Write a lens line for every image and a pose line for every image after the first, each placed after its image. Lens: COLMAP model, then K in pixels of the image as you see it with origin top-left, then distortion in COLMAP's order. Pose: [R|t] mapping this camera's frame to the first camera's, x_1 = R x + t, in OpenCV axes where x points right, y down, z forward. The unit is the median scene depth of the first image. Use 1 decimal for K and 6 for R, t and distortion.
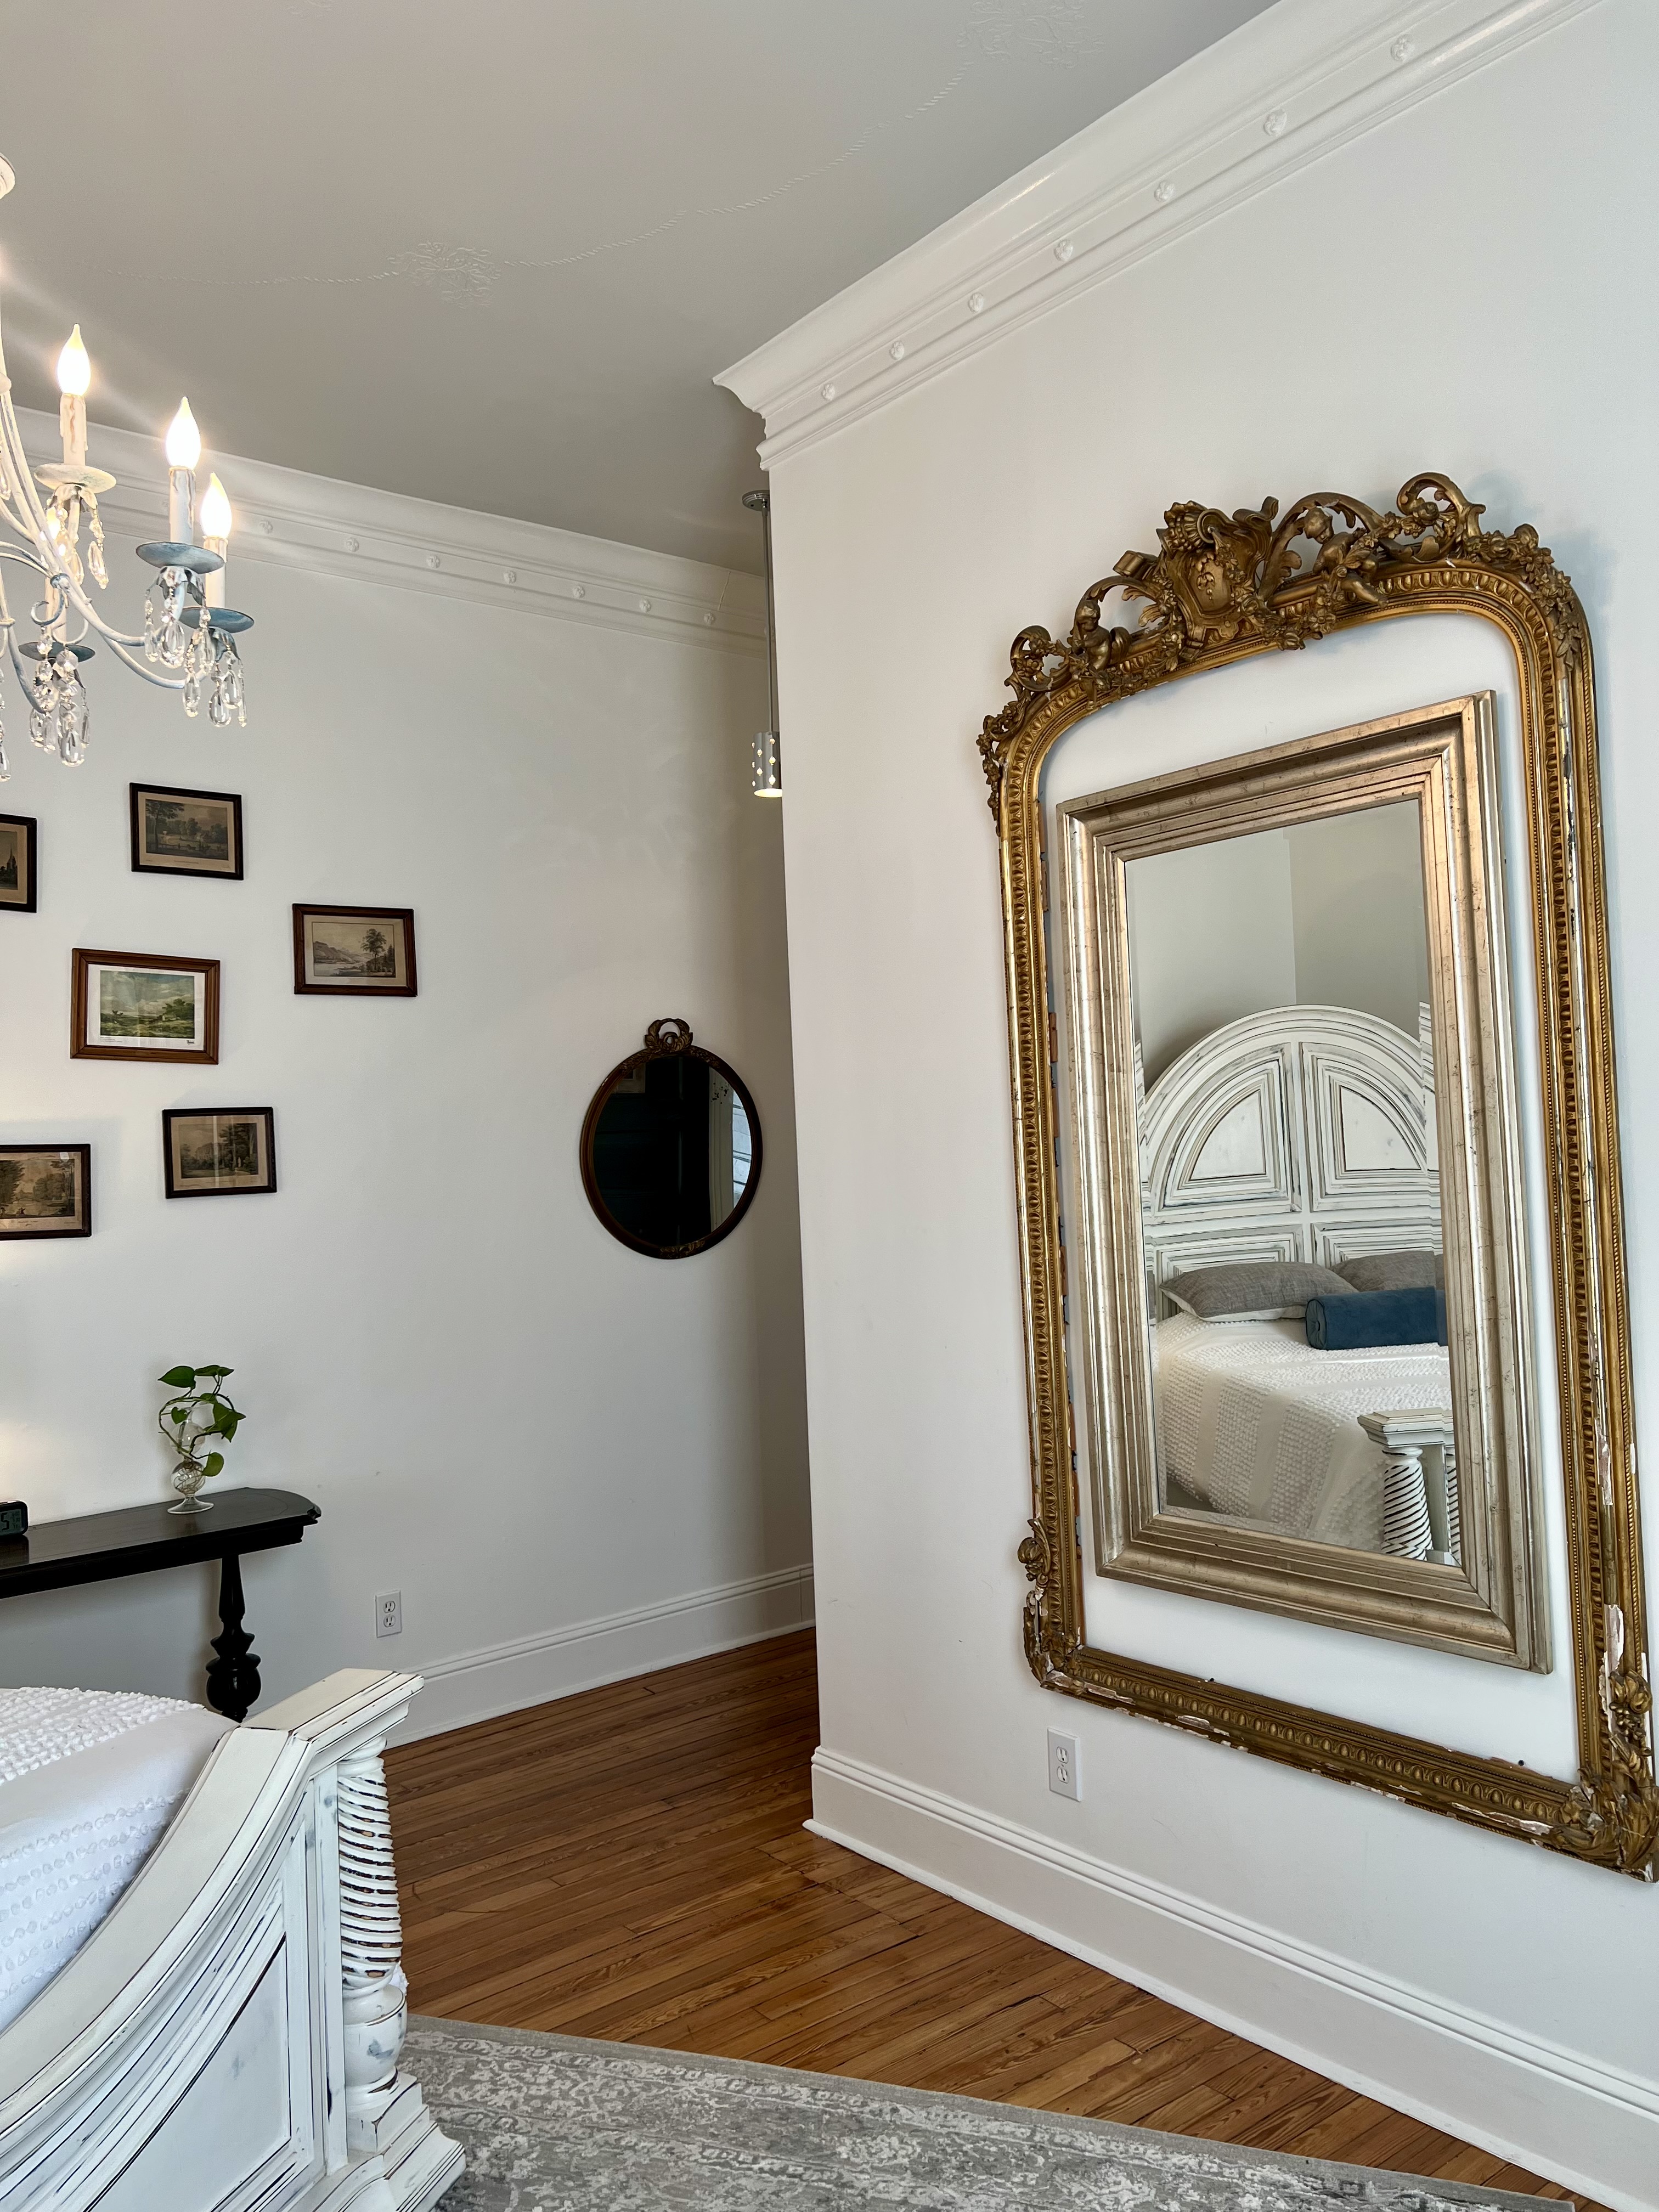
lens RADIAL K [[1620.8, 0, 829.5], [0, 1620.8, 1106.0], [0, 0, 1]] dist [-0.005291, -0.003592]
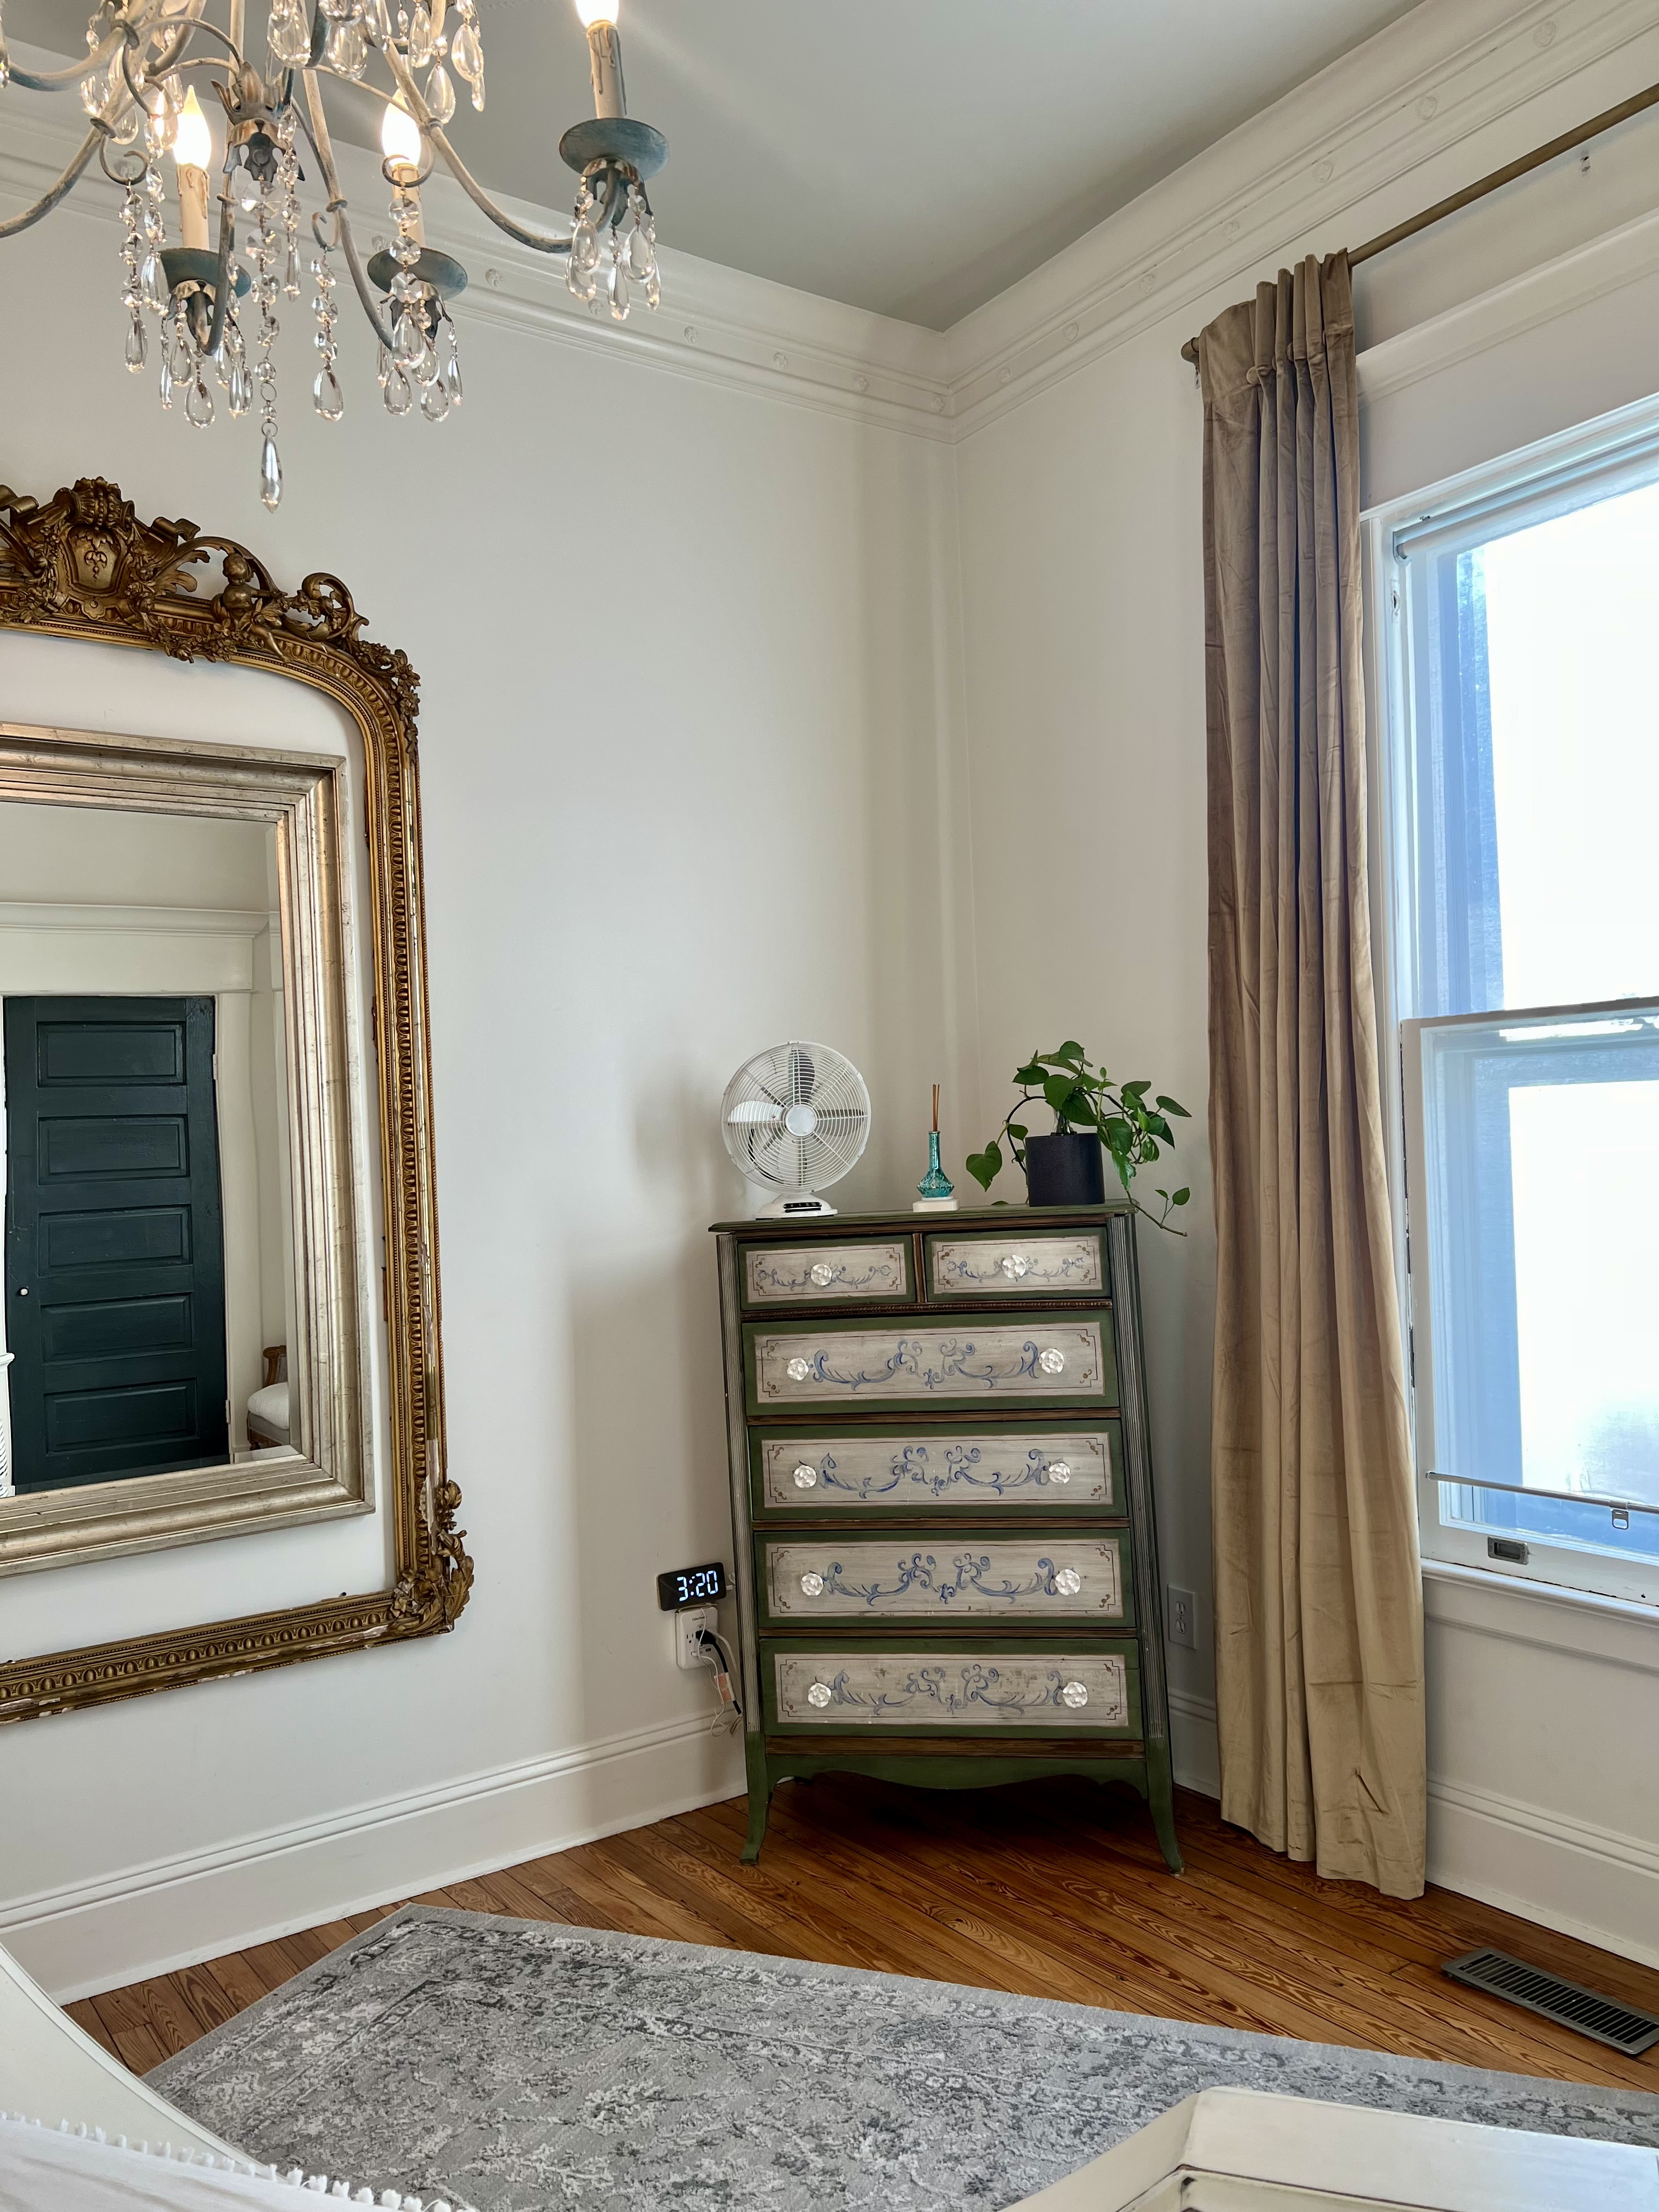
lens RADIAL K [[1663.7, 0, 829.5], [0, 1663.7, 1106.0], [0, 0, 1]] dist [-0.003019, -0.000772]
pose [[0.073744, 0.054928, 0.995763, -0.850507], [0.005163, 0.998448, -0.055458, 0.094743], [-0.997264, 0.009231, 0.073346, 0.507171]]
